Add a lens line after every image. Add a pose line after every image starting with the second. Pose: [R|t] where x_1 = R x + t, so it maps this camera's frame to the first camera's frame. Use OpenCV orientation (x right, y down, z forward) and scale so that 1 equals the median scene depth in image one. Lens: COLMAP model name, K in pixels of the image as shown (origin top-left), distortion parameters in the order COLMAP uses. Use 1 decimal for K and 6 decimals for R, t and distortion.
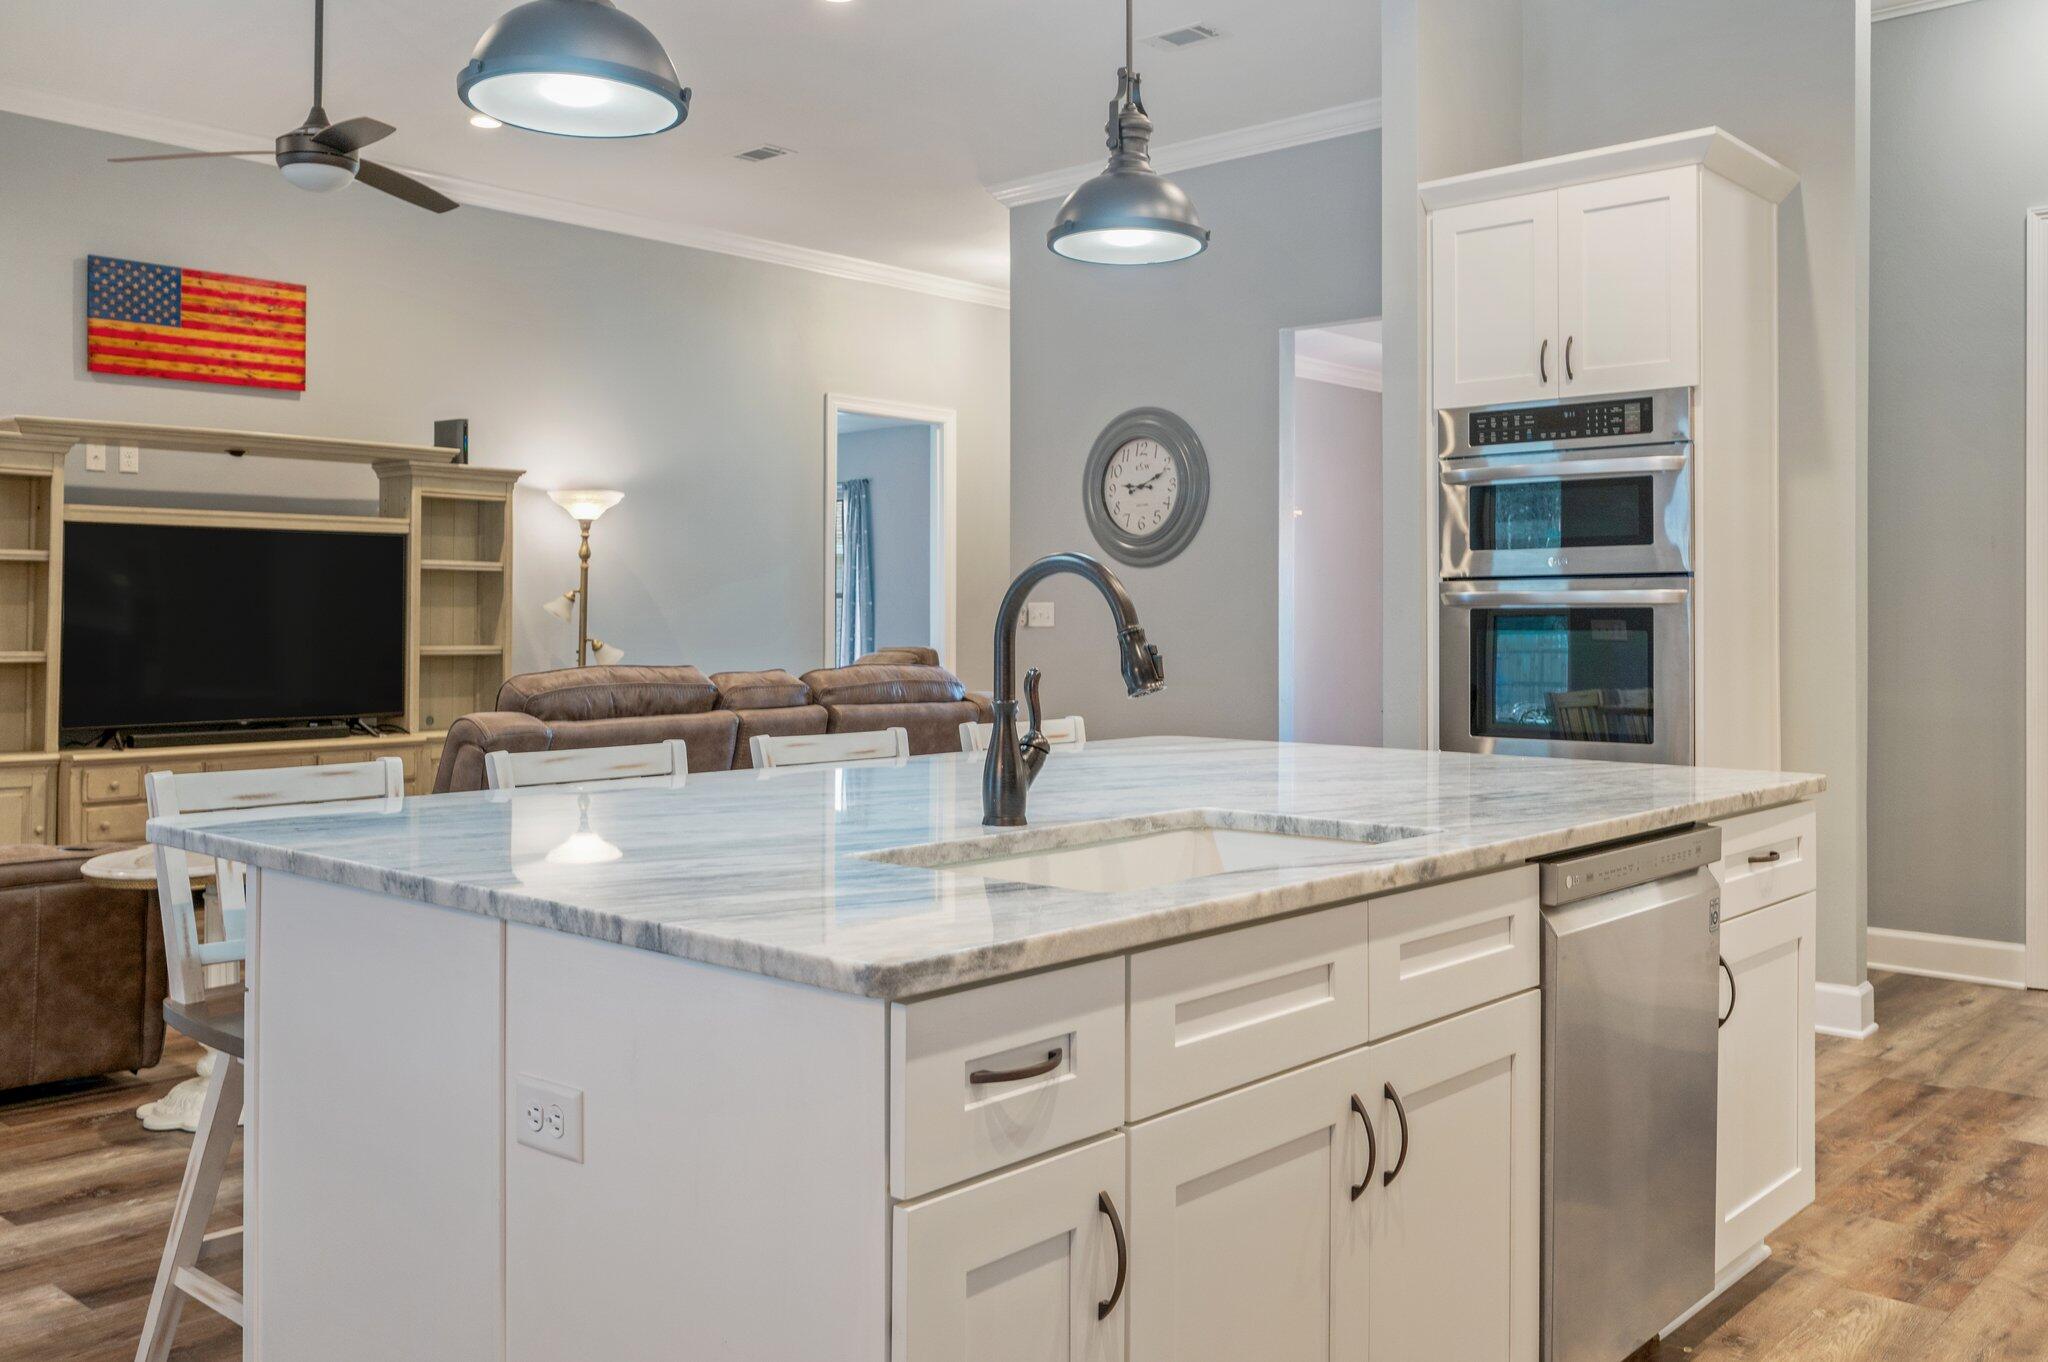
lens RADIAL K [[1731.4, 0, 1020.7], [0, 1731.4, 602.0], [0, 0, 1]] dist [-0.001236, -0.000490]
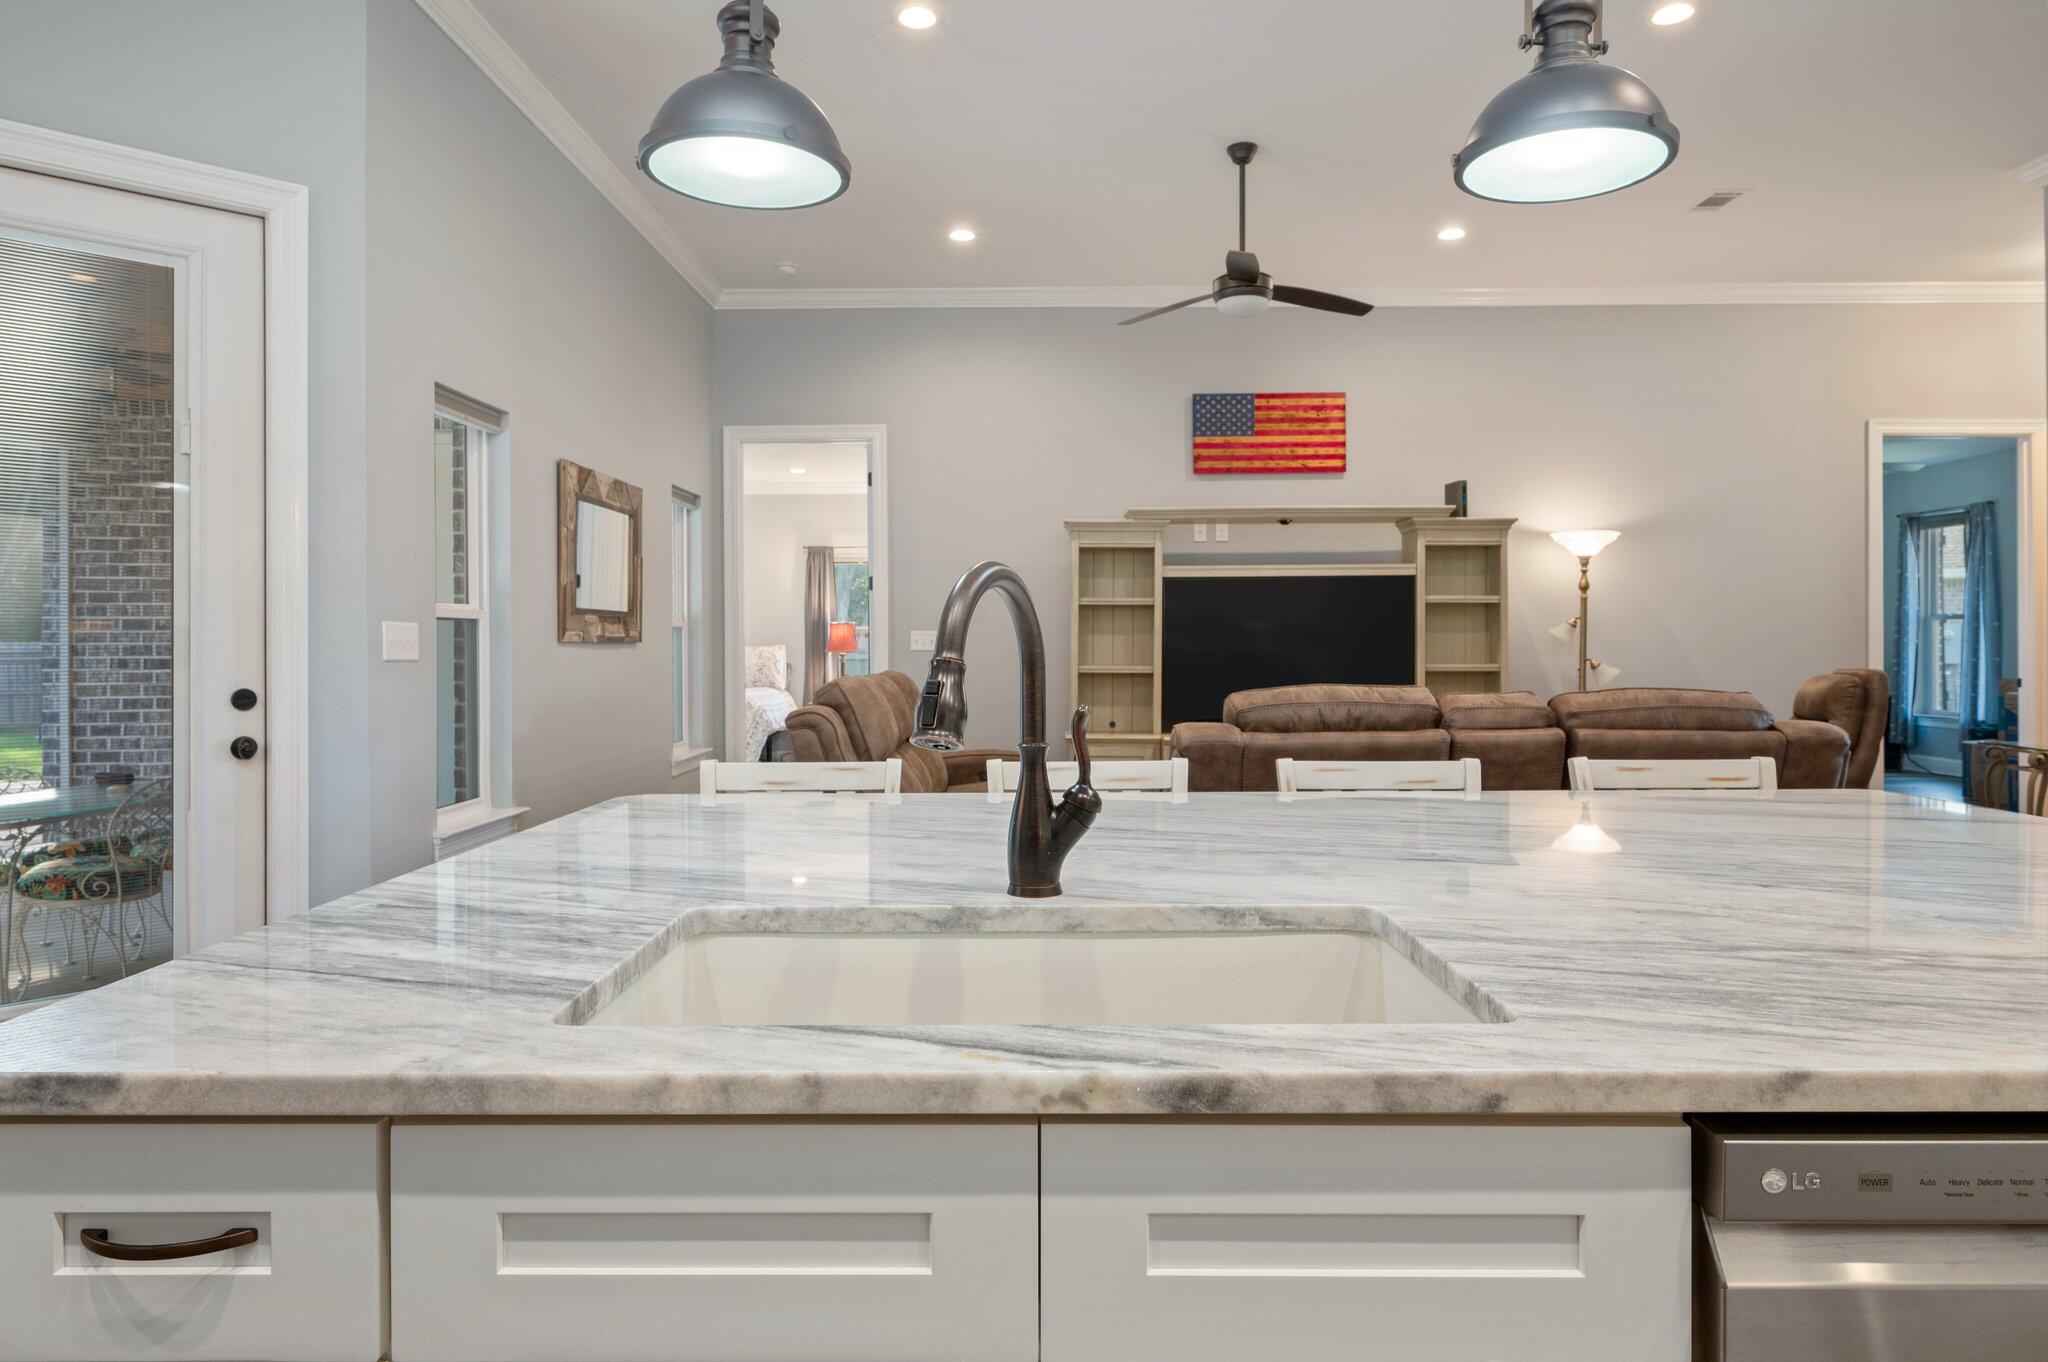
lens RADIAL K [[1235.3, 0, 1021.7], [0, 1235.3, 629.9], [0, 0, 1]] dist [-0.009876, 0.007876]
pose [[0.664470, -0.012620, -0.747208, 0.202059], [0.012393, 0.999906, -0.005867, 0.003515], [0.747212, -0.005362, 0.664564, 0.288489]]
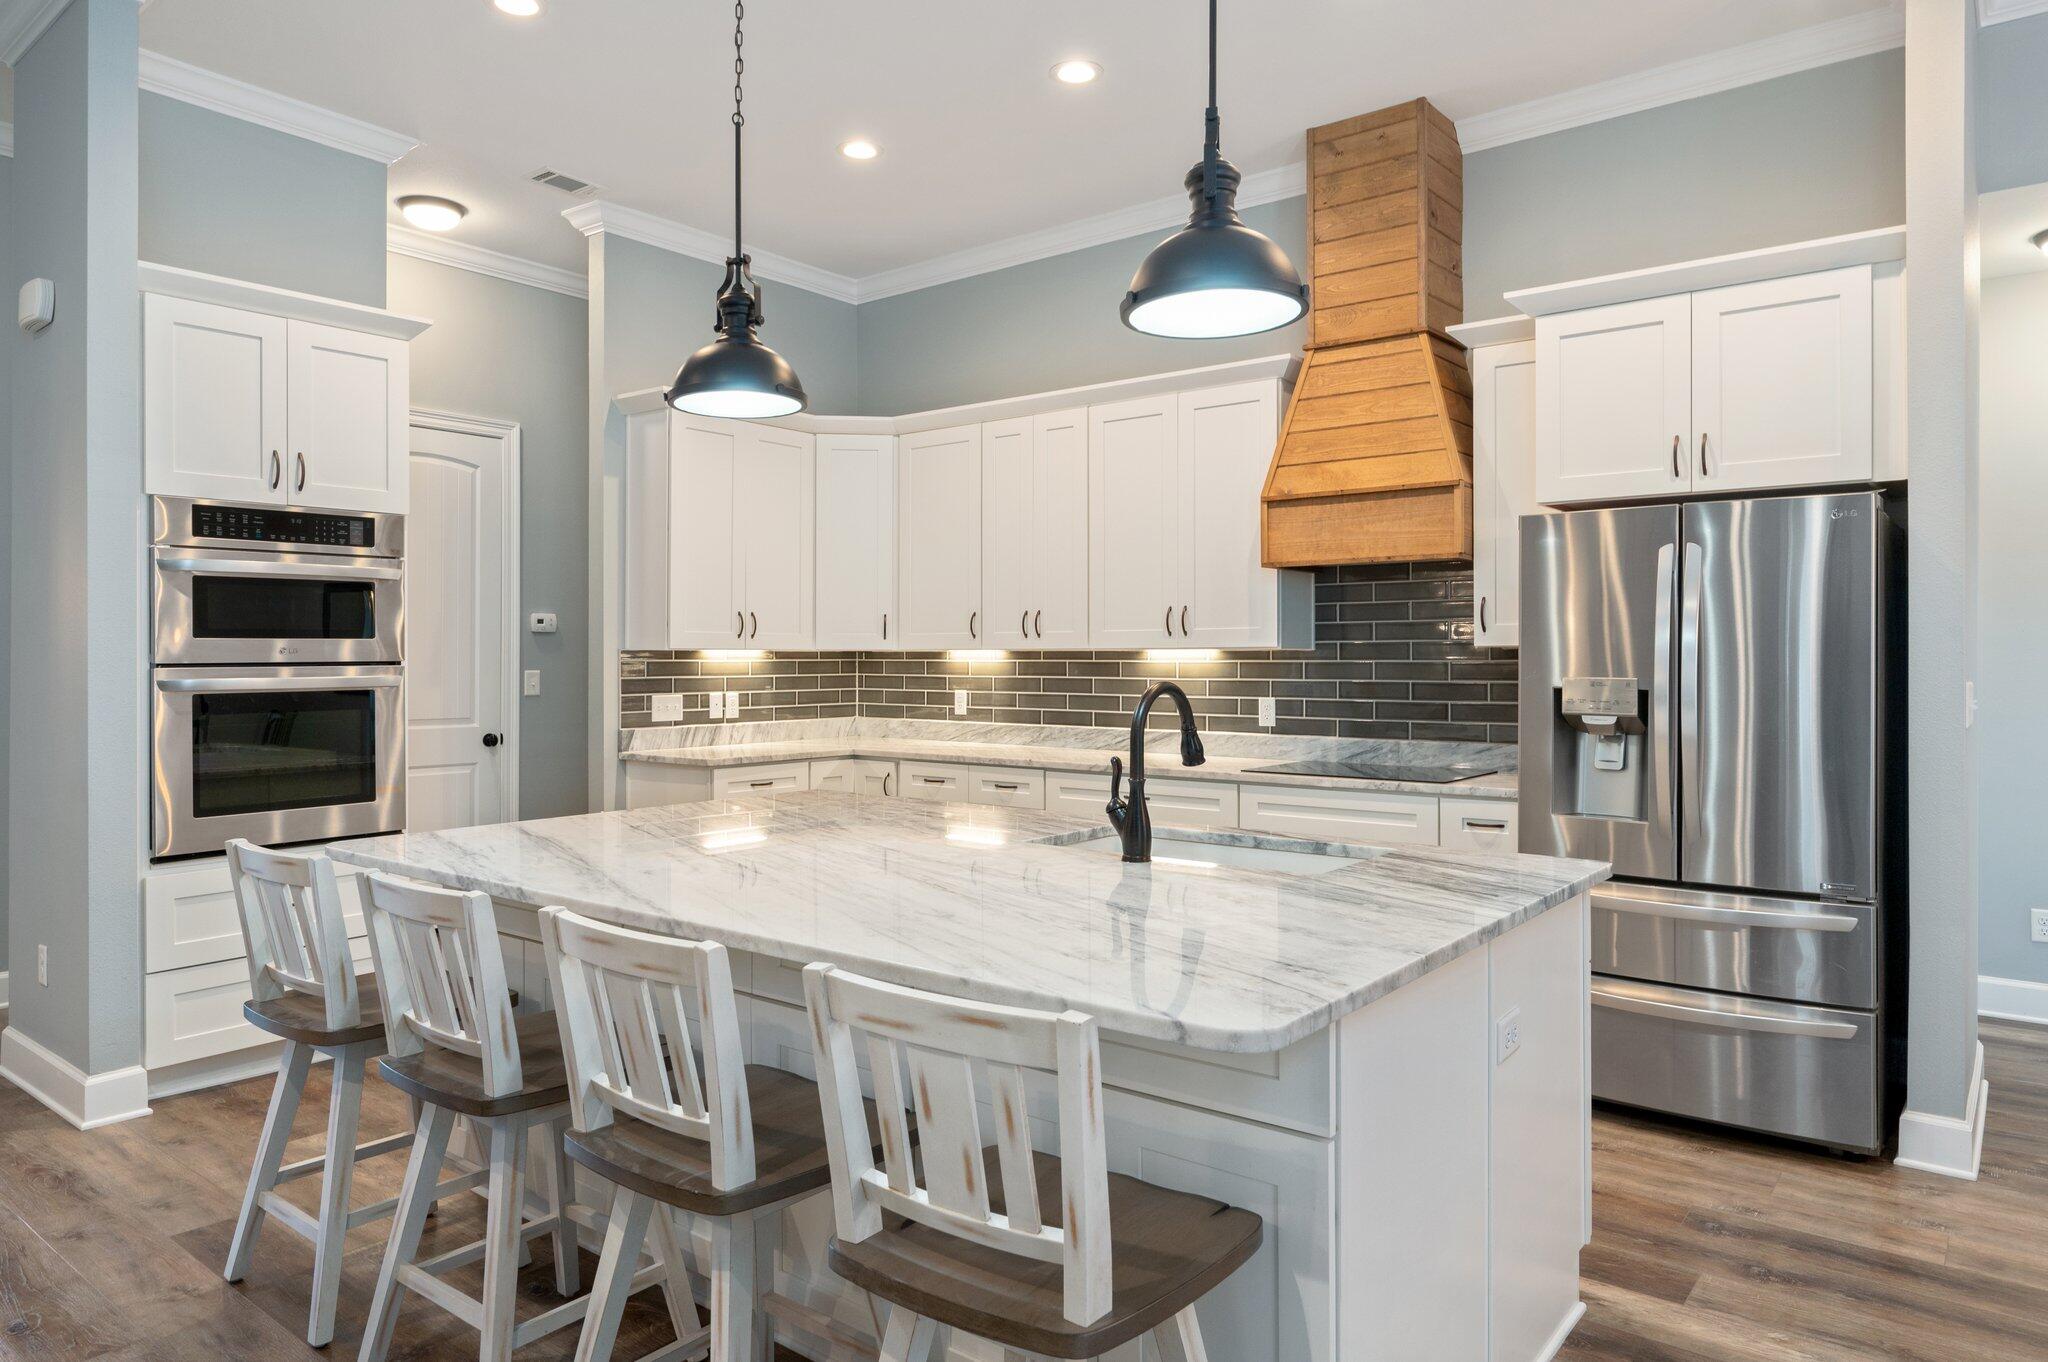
lens RADIAL K [[1235.3, 0, 1041.1], [0, 1235.3, 663.2], [0, 0, 1]] dist [-0.009876, 0.007876]
pose [[-0.060881, -0.005809, 0.998128, -0.504906], [-0.006912, 0.999962, 0.005398, -0.021923], [-0.998121, -0.006571, -0.060919, 0.543768]]
